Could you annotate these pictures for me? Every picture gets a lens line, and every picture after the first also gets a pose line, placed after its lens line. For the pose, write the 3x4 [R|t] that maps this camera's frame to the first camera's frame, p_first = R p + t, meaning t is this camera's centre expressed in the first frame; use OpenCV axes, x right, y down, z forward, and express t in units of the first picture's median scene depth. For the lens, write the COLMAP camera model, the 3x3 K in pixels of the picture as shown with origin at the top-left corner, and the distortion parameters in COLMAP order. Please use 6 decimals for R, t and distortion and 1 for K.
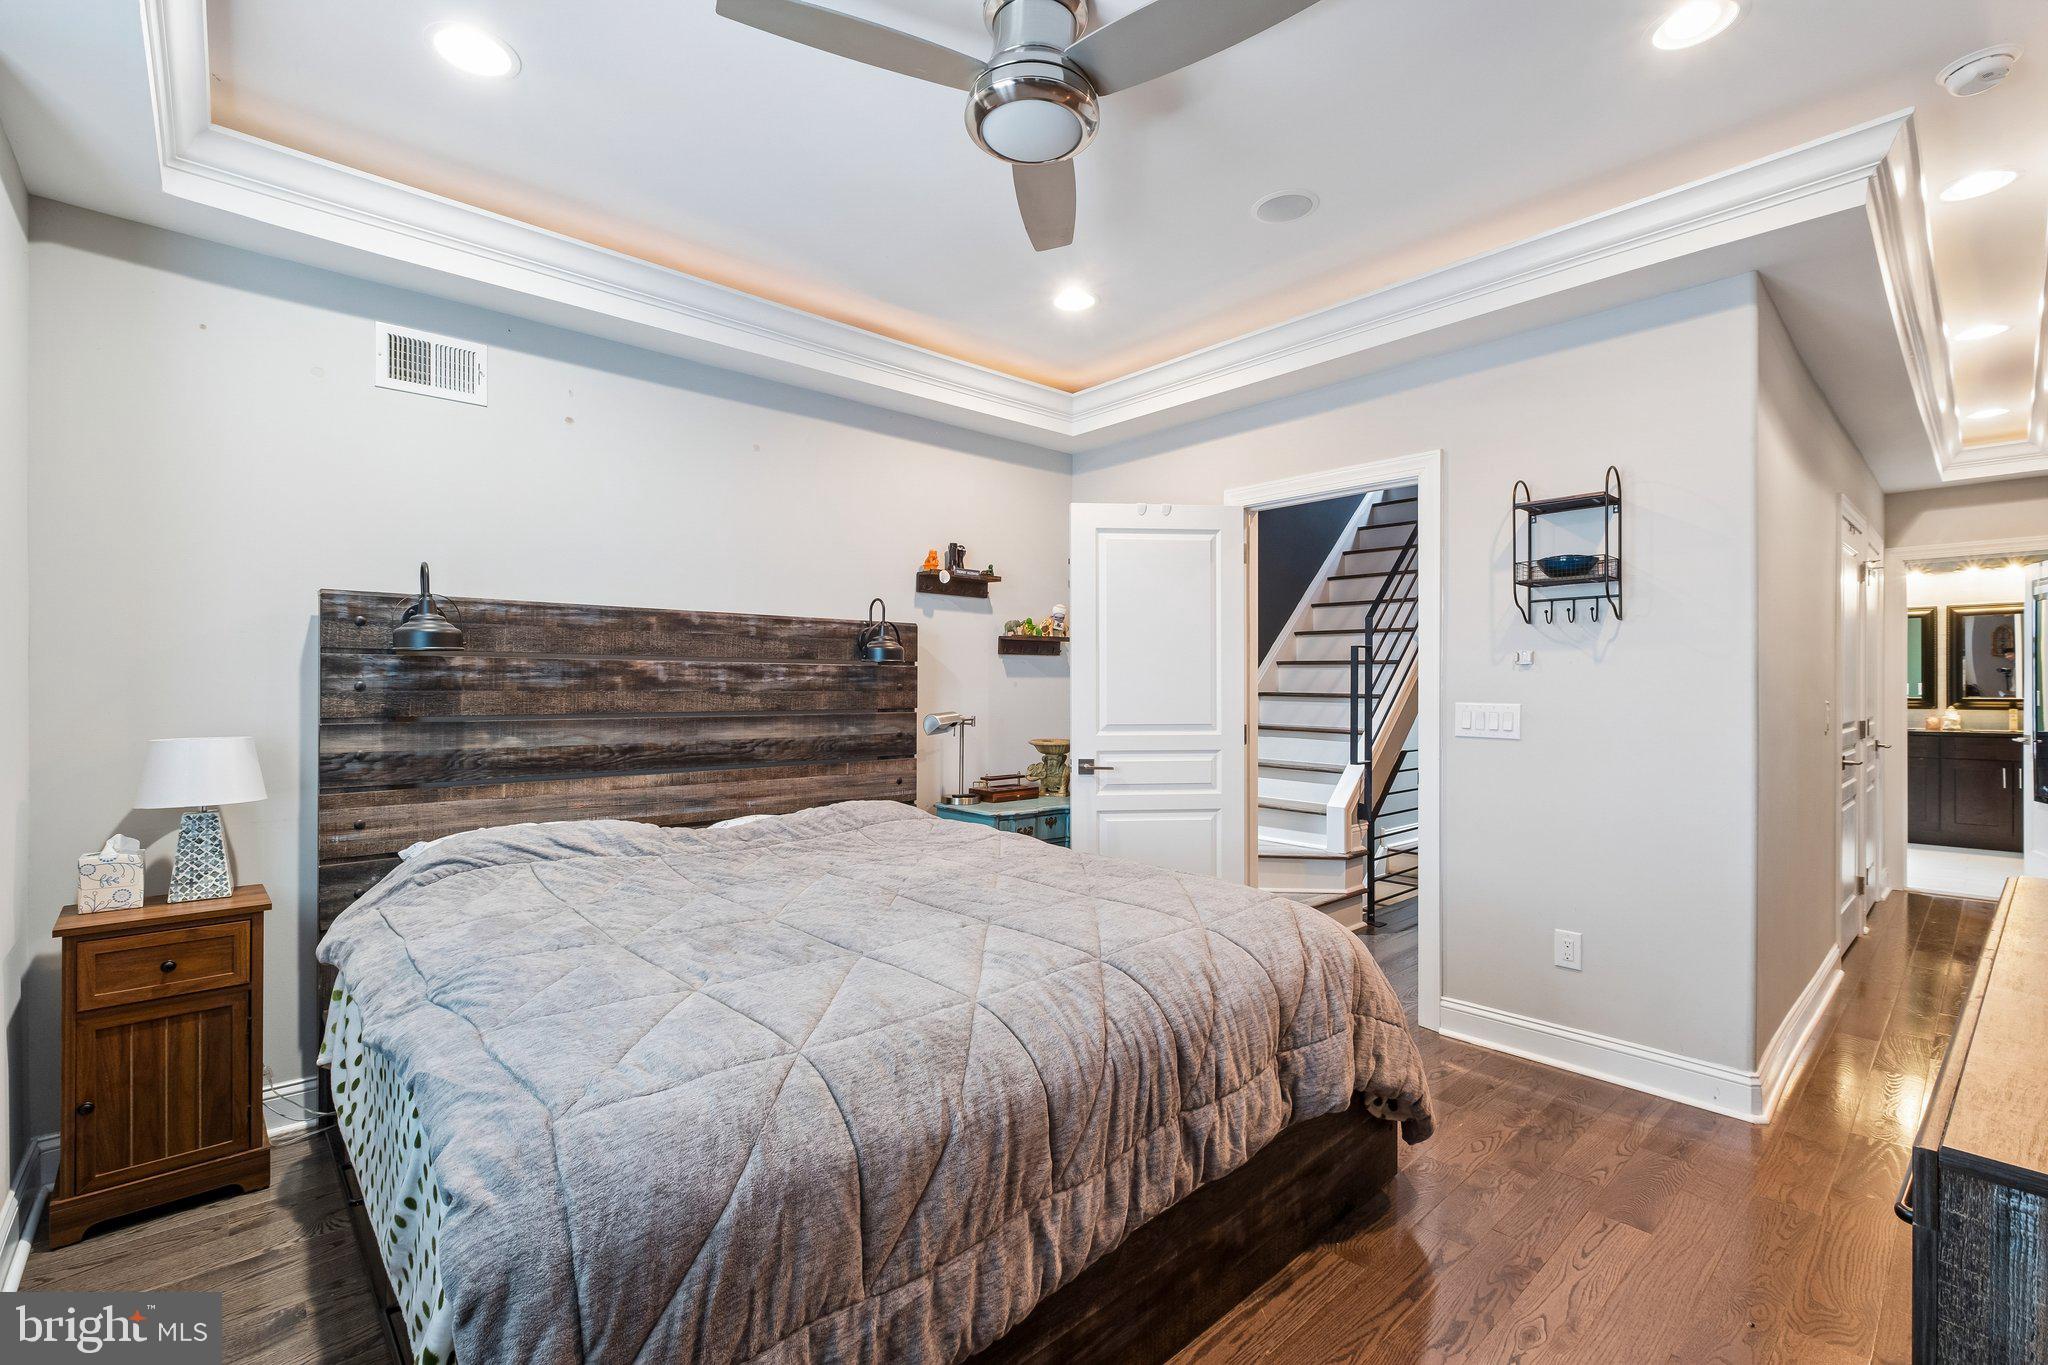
lens RADIAL K [[898.3, 0, 1003.0], [0, 898.3, 682.9], [0, 0, 1]] dist [0.000776, -0.000156]
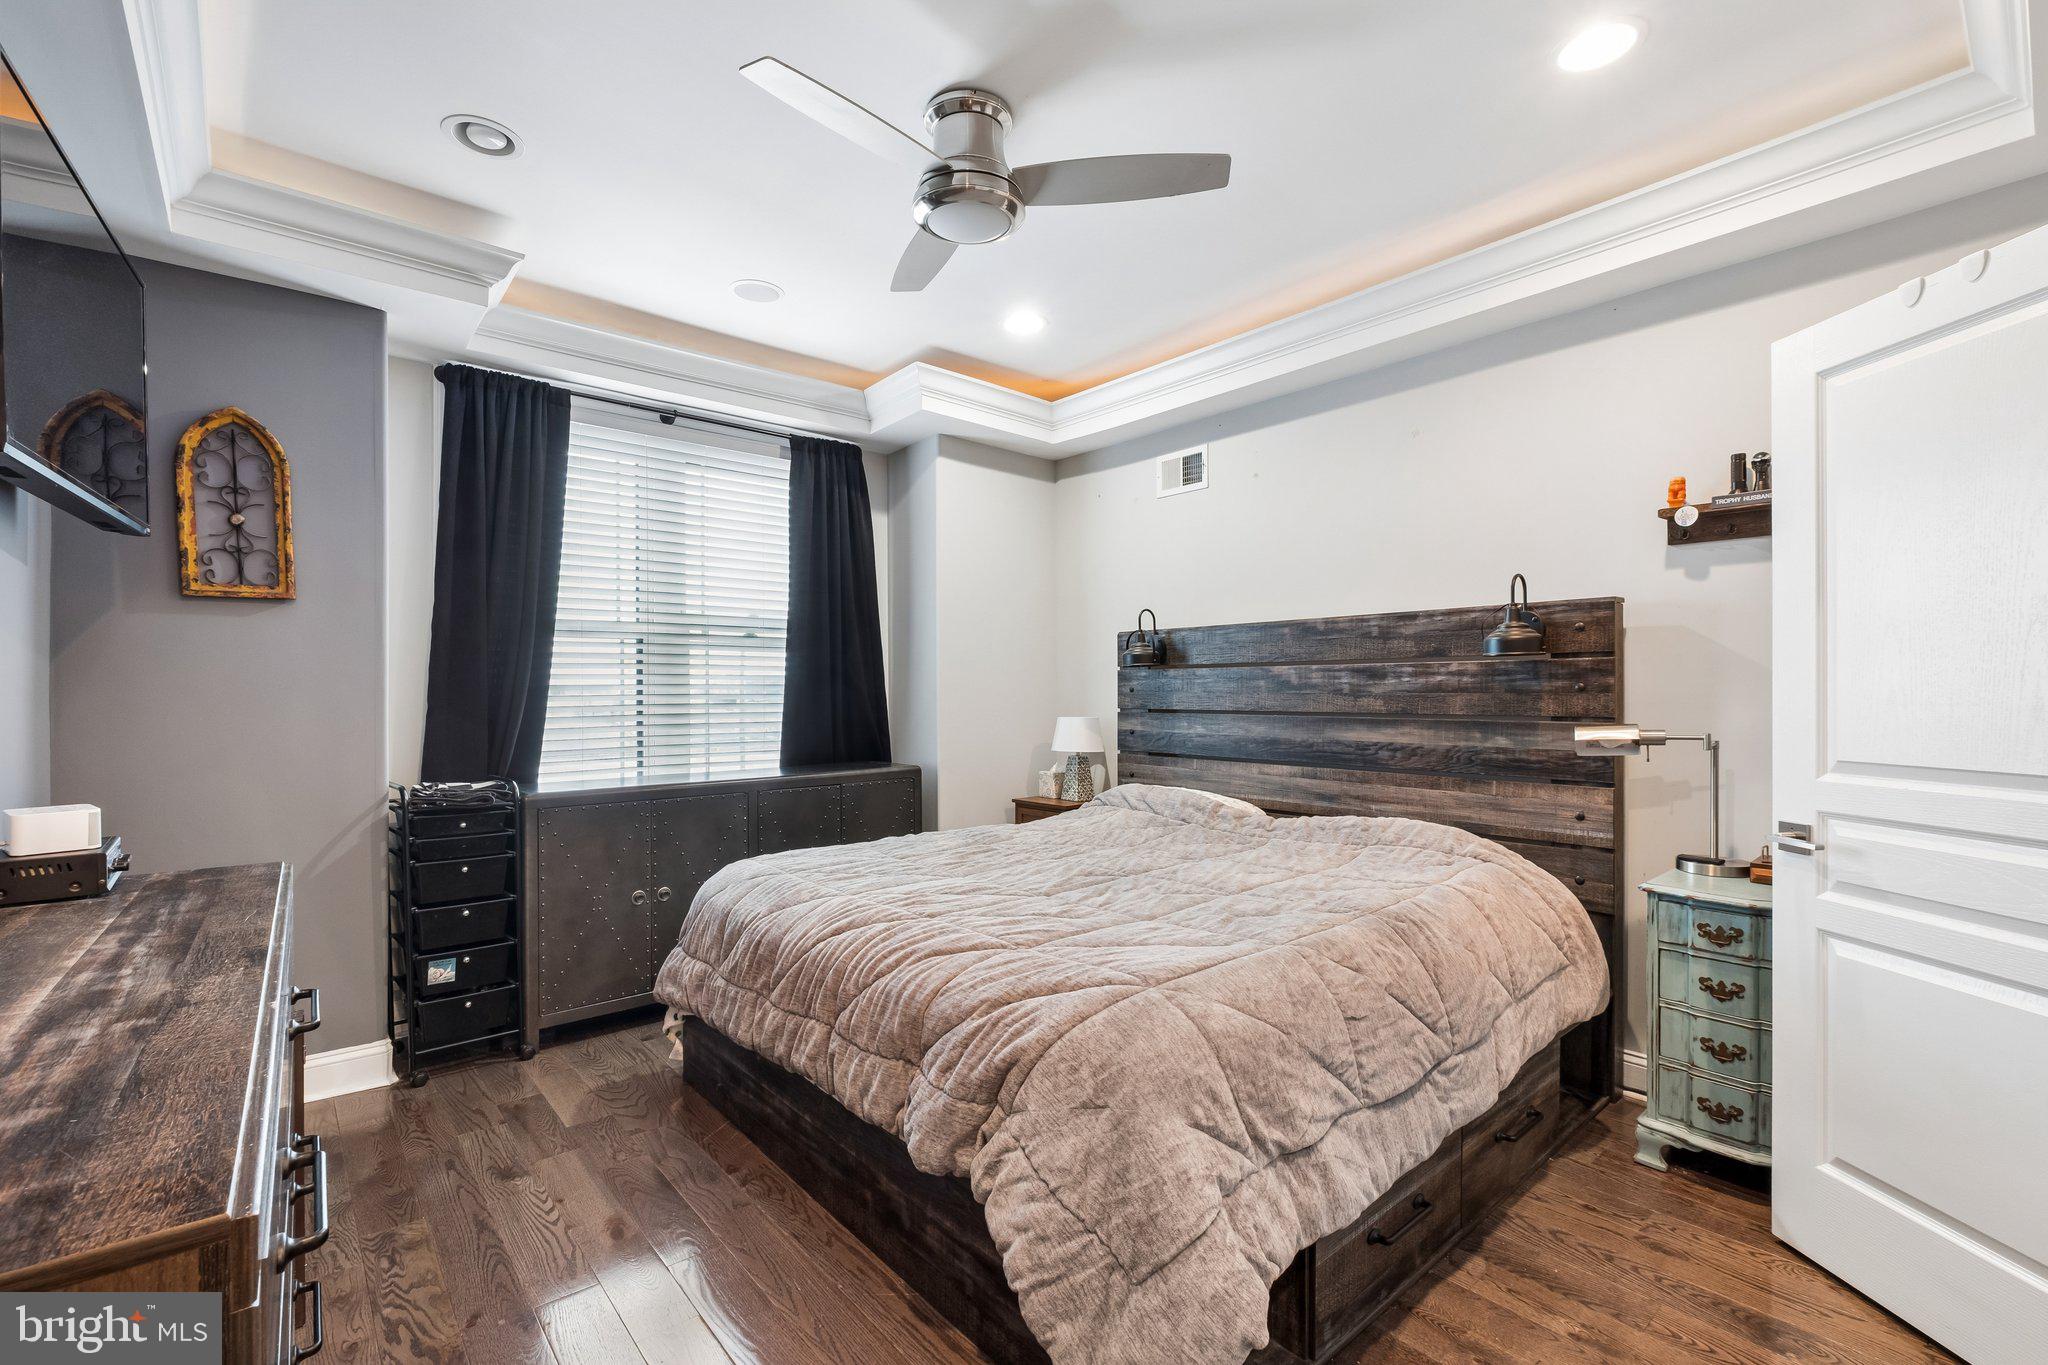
lens RADIAL K [[898.3, 0, 1004.0], [0, 898.3, 689.7], [0, 0, 1]] dist [0.000776, -0.000156]
pose [[-0.030523, -0.003947, -0.999526, 0.704407], [0.007427, 0.999964, -0.004176, 0.006664], [0.999506, -0.007551, -0.030493, 0.624203]]
